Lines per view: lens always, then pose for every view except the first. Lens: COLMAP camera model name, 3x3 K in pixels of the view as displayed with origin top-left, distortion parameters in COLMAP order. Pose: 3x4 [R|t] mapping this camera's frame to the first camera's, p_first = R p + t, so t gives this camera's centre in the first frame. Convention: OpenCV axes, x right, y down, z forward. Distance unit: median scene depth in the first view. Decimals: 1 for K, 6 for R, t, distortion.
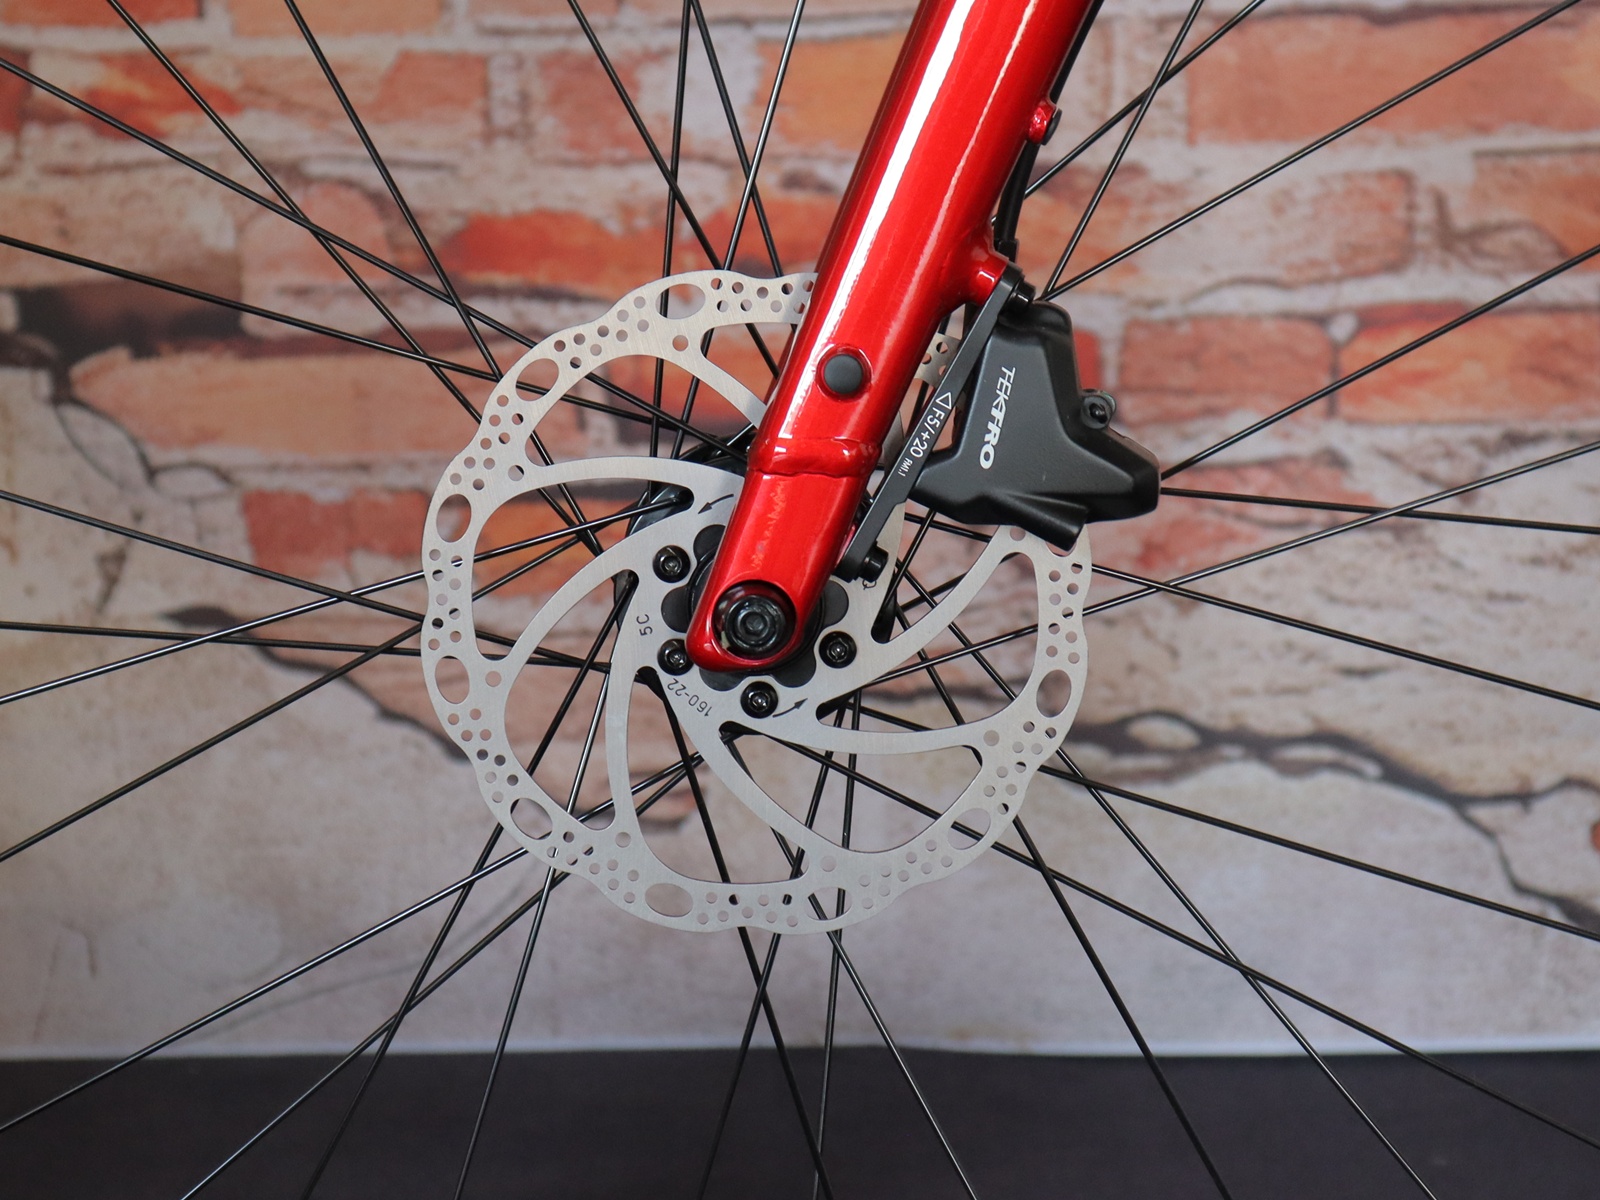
lens RADIAL K [[3490.0, 0, 767.9], [0, 3490.0, 602.3], [0, 0, 1]] dist [0.092179, 0.000000]
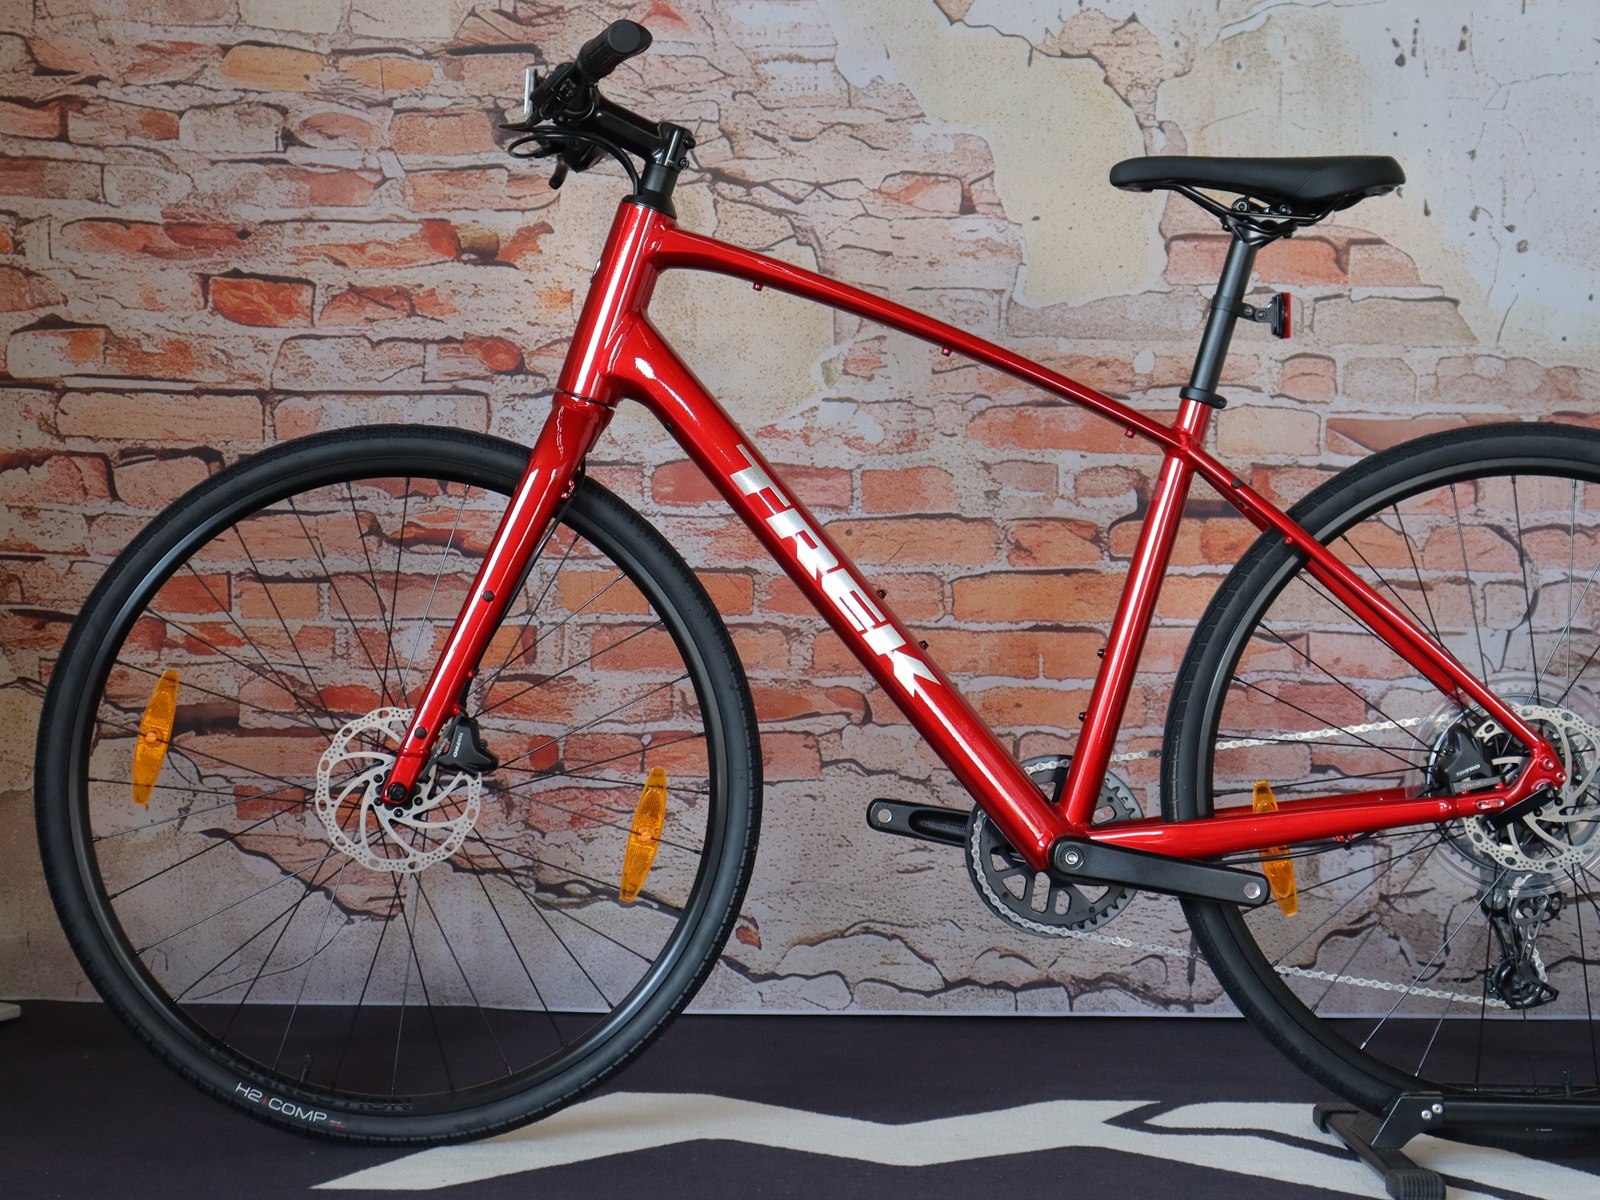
lens RADIAL K [[3490.0, 0, 782.9], [0, 3490.0, 595.5], [0, 0, 1]] dist [0.092179, 0.000000]
pose [[0.999137, 0.037487, 0.017862, 0.216280], [-0.035217, 0.992876, -0.113832, 0.114434], [-0.022002, 0.113105, 0.993339, -1.693126]]
